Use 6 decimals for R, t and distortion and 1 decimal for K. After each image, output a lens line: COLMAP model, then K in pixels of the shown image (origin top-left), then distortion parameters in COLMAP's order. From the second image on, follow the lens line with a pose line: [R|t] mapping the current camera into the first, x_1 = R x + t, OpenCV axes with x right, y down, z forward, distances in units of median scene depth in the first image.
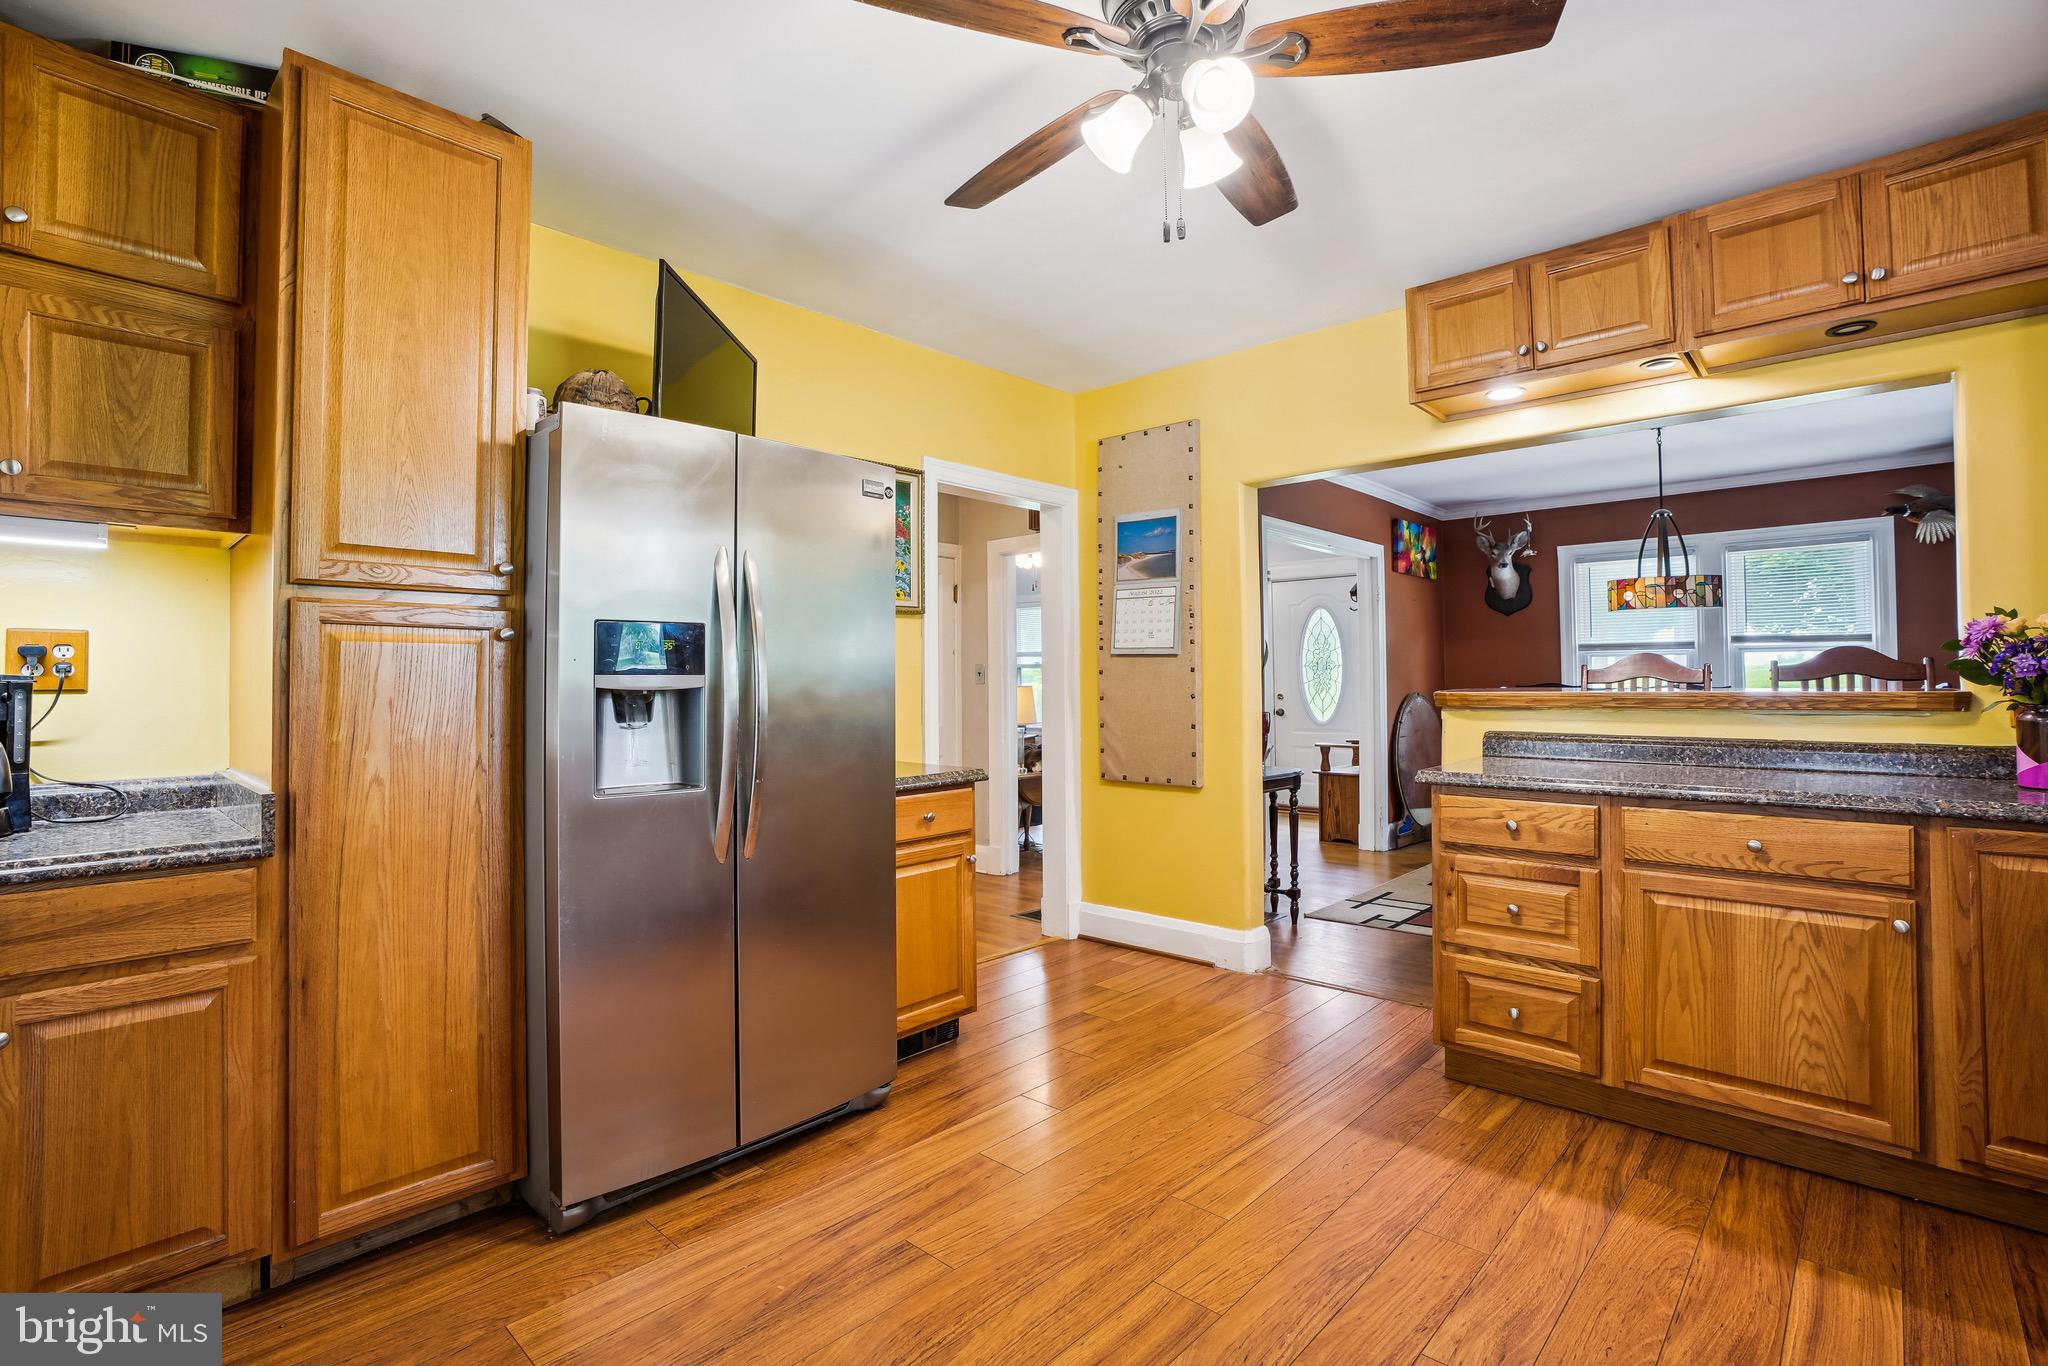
lens RADIAL K [[956.1, 0, 1025.7], [0, 956.1, 661.4], [0, 0, 1]] dist [-0.066041, 0.027845]
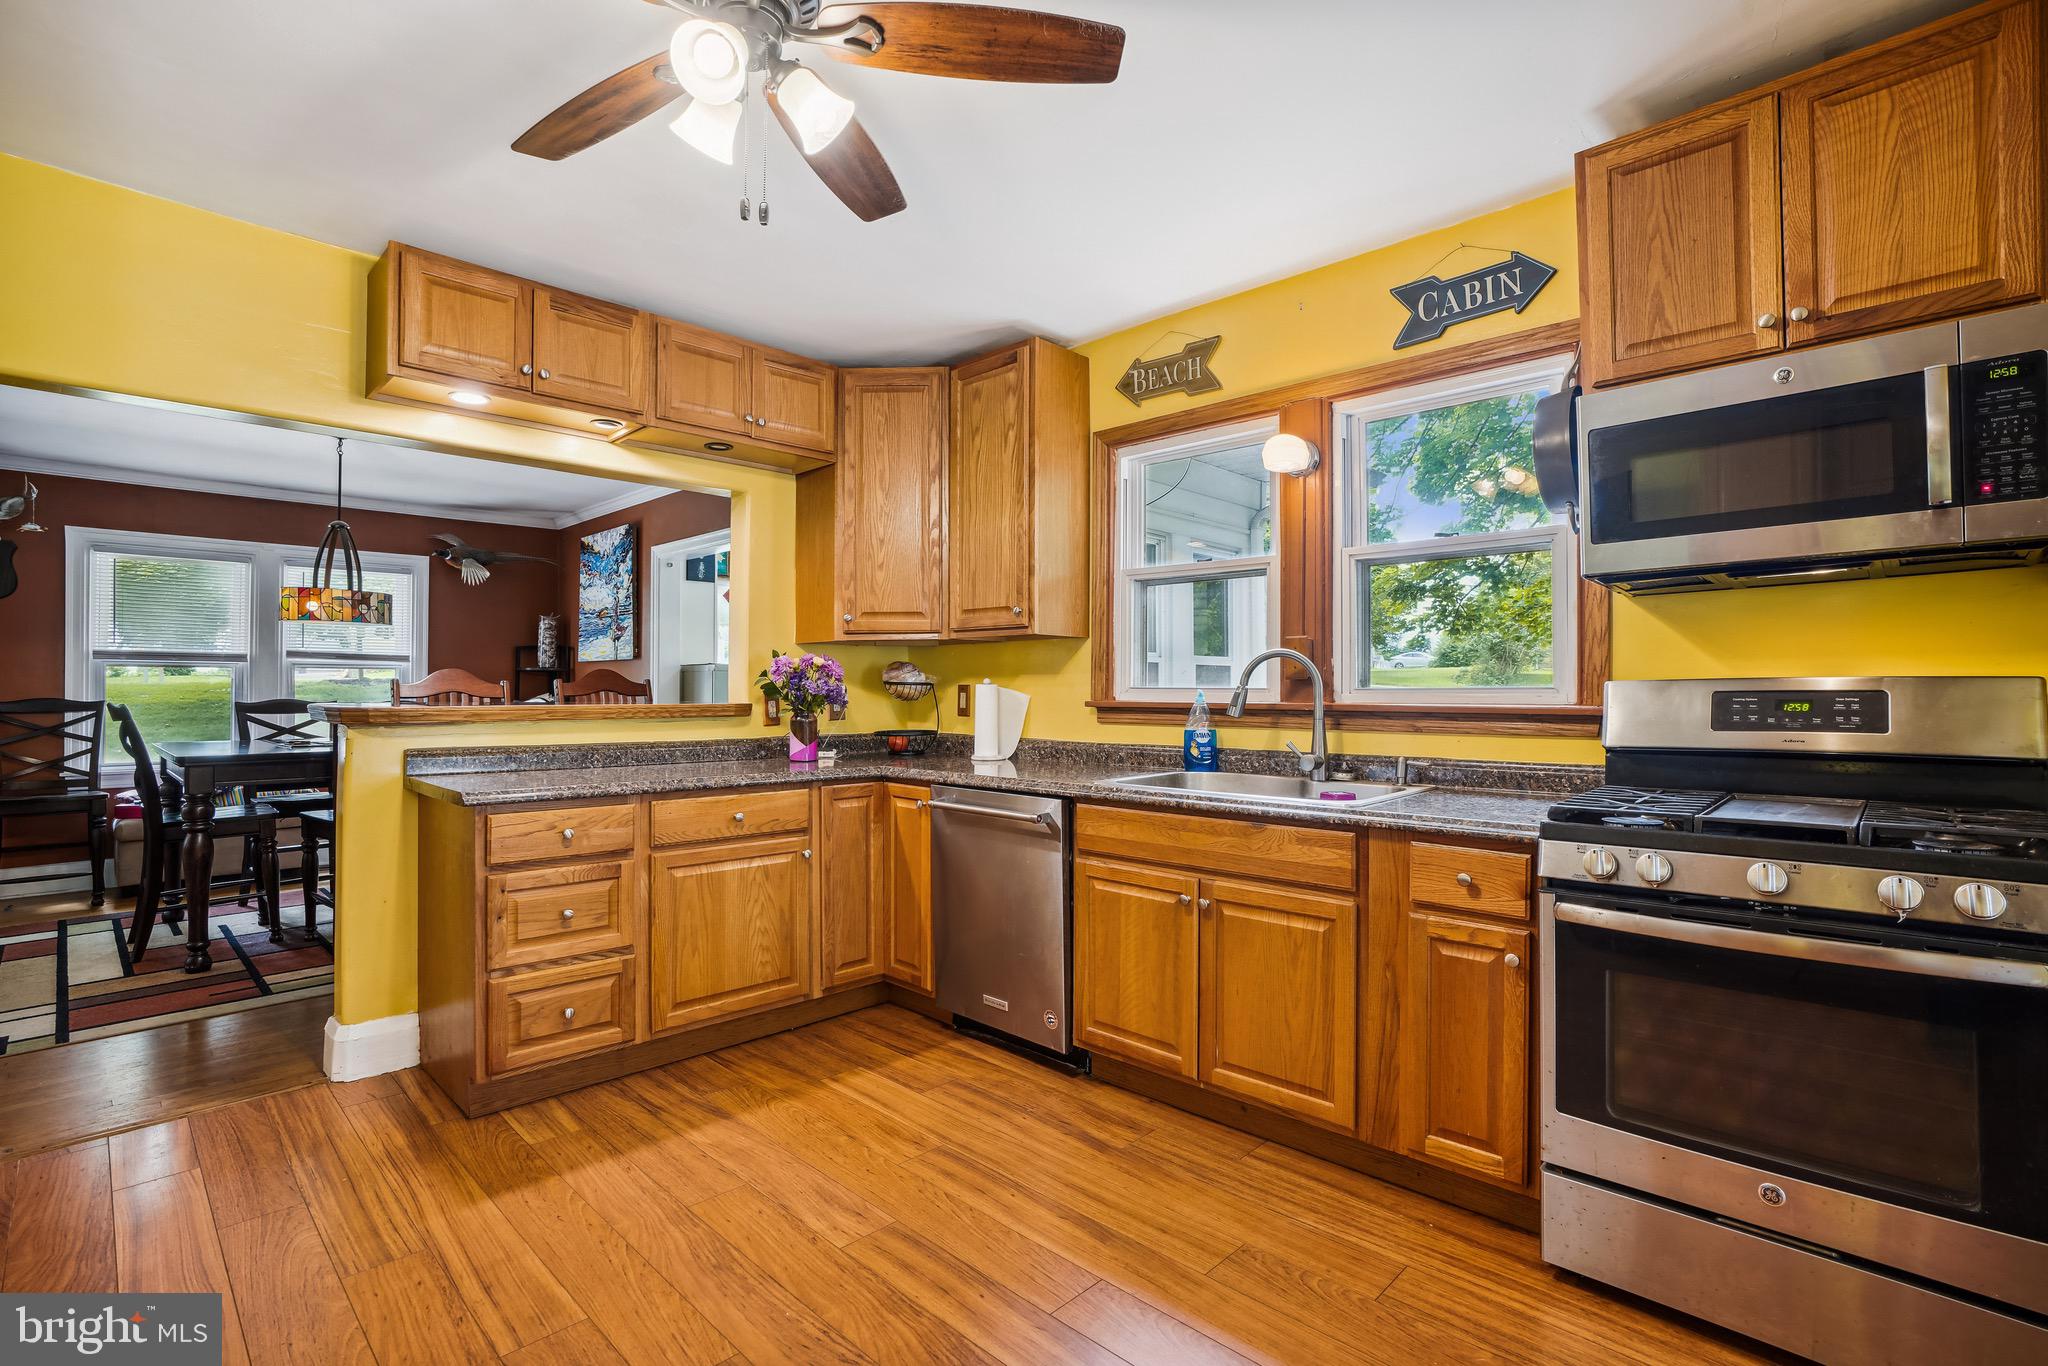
lens RADIAL K [[950.5, 0, 1020.3], [0, 950.5, 681.9], [0, 0, 1]] dist [-0.066818, 0.028420]
pose [[0.025513, 0.017552, 0.999520, -0.449849], [-0.022622, 0.999600, -0.016976, 0.011157], [-0.999418, -0.022178, 0.025900, 0.420691]]
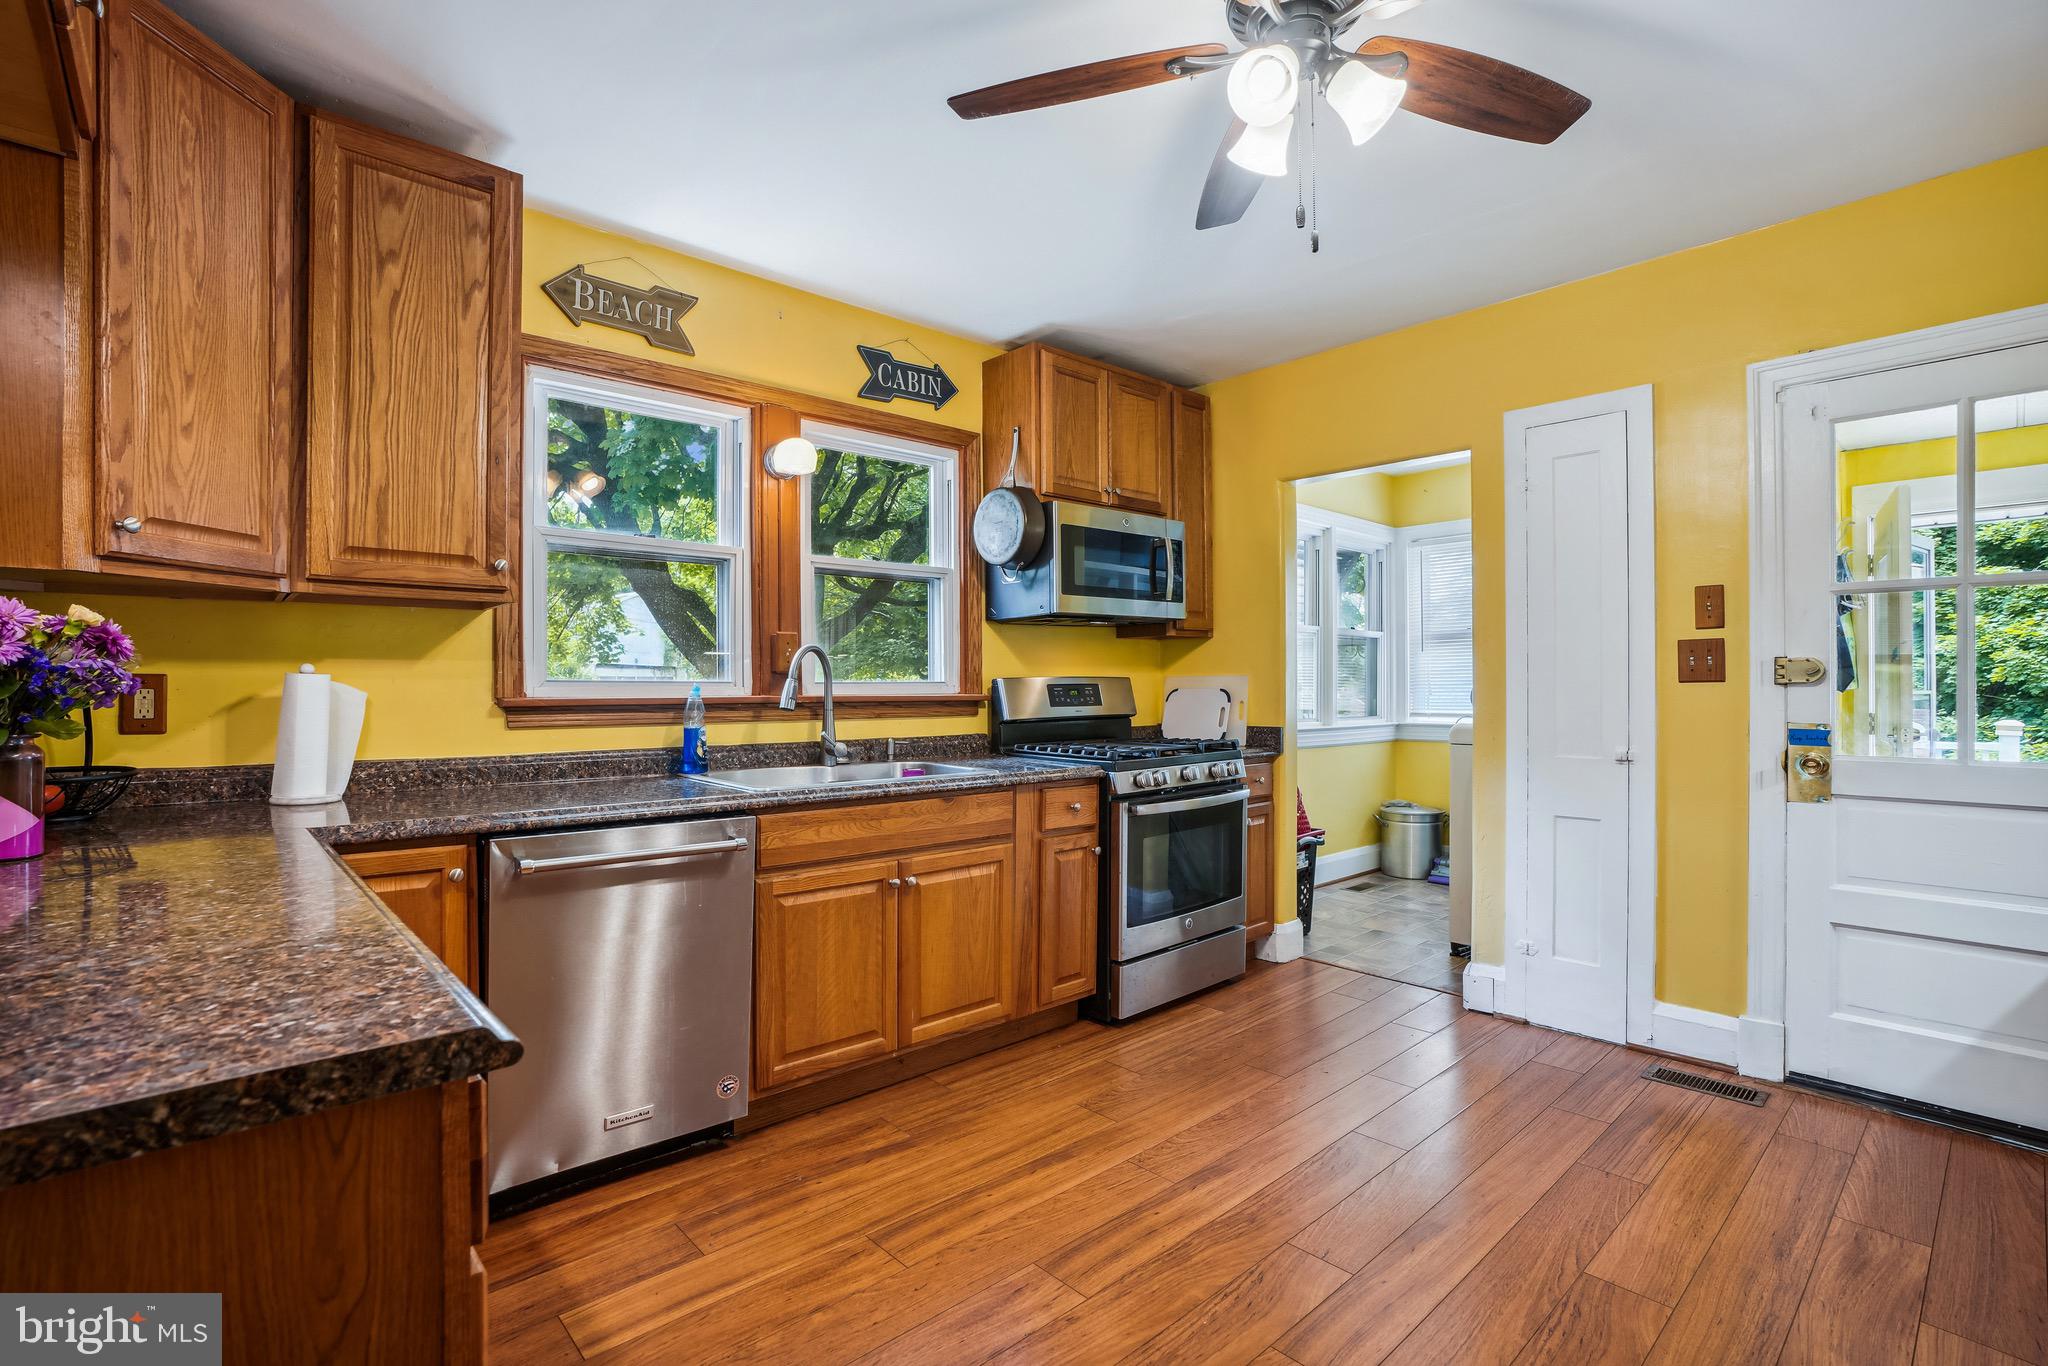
lens RADIAL K [[950.5, 0, 1020.3], [0, 950.5, 681.9], [0, 0, 1]] dist [-0.066818, 0.028420]
pose [[-0.996104, 0.009497, 0.087676, 0.227733], [0.007354, 0.999667, -0.024730, 0.022536], [-0.087882, -0.023989, -0.995842, 1.197330]]
